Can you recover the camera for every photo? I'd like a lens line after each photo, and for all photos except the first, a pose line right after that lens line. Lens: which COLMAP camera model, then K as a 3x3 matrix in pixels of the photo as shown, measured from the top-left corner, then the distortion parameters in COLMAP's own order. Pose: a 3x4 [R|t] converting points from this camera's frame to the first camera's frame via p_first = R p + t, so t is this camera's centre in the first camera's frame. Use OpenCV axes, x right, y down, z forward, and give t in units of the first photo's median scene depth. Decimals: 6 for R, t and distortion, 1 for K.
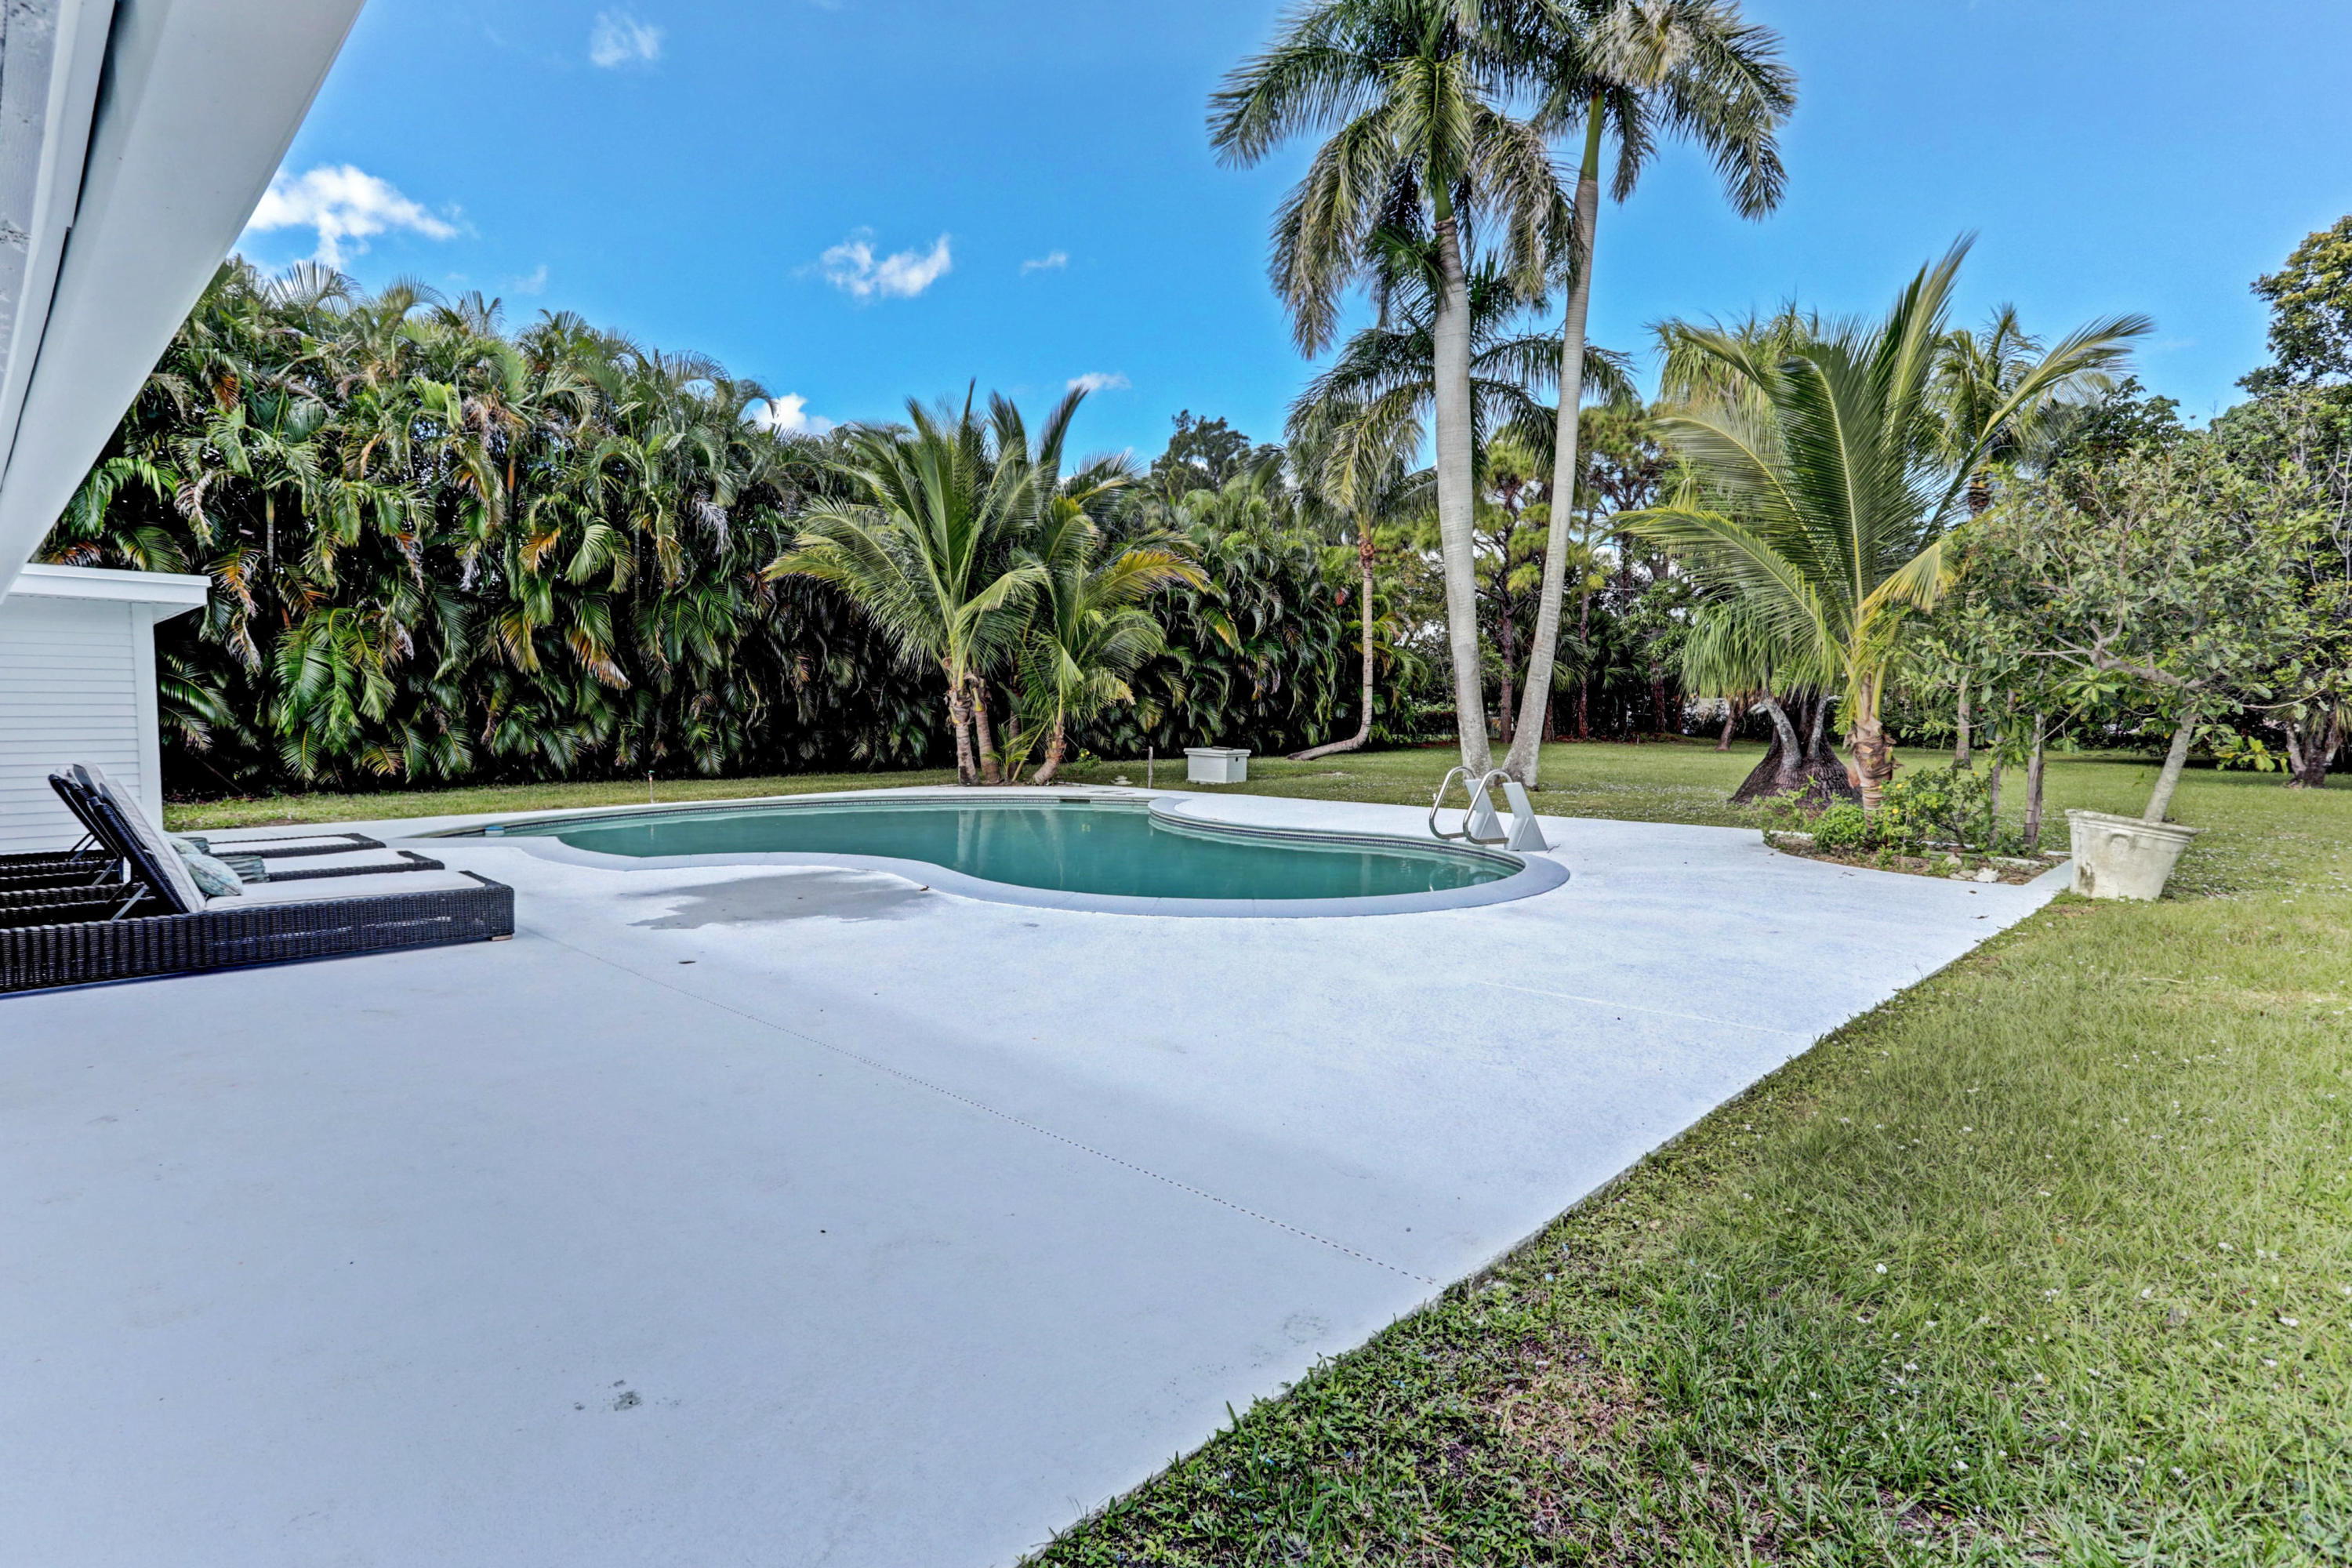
lens RADIAL K [[1245.3, 0, 1176.0], [0, 1245.3, 784.0], [0, 0, 1]] dist [0.000966, 0.001184]
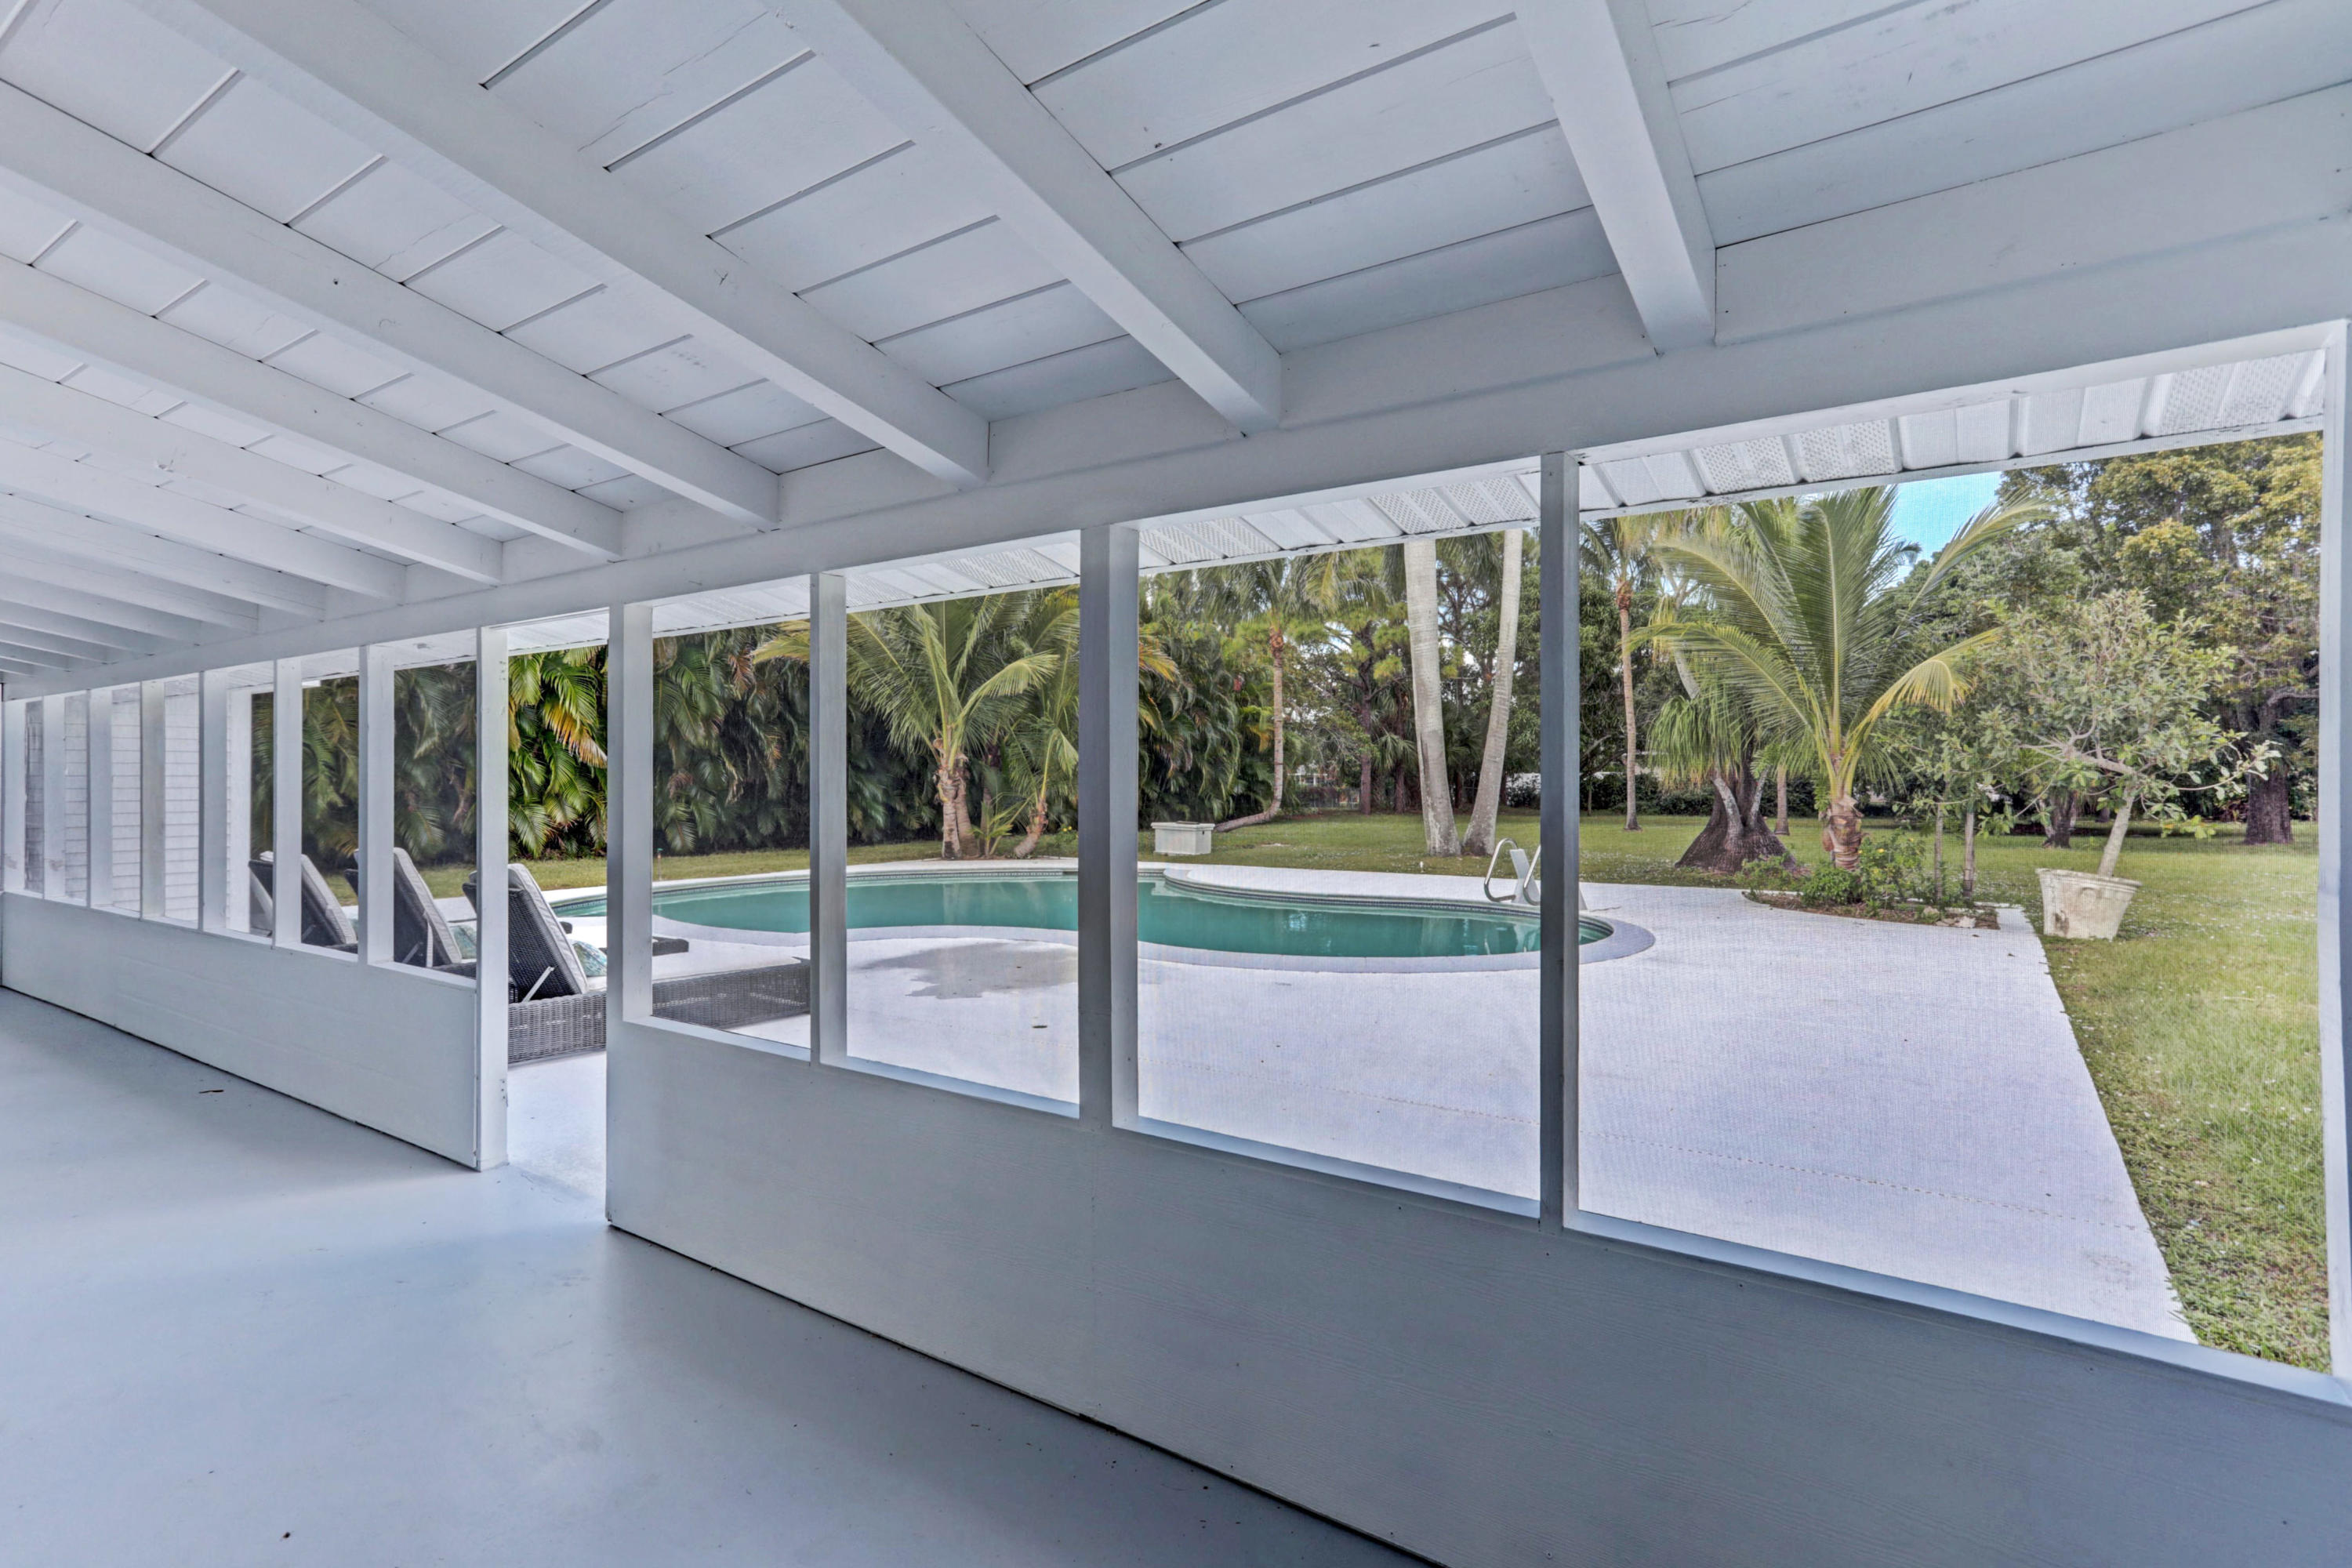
lens RADIAL K [[1174.2, 0, 1176.0], [0, 1174.2, 784.0], [0, 0, 1]] dist [-0.029993, 0.032183]
pose [[0.984744, -0.001455, 0.174001, -0.153636], [0.011657, 0.998270, -0.057628, -0.003301], [-0.173616, 0.058777, 0.983058, -0.009707]]
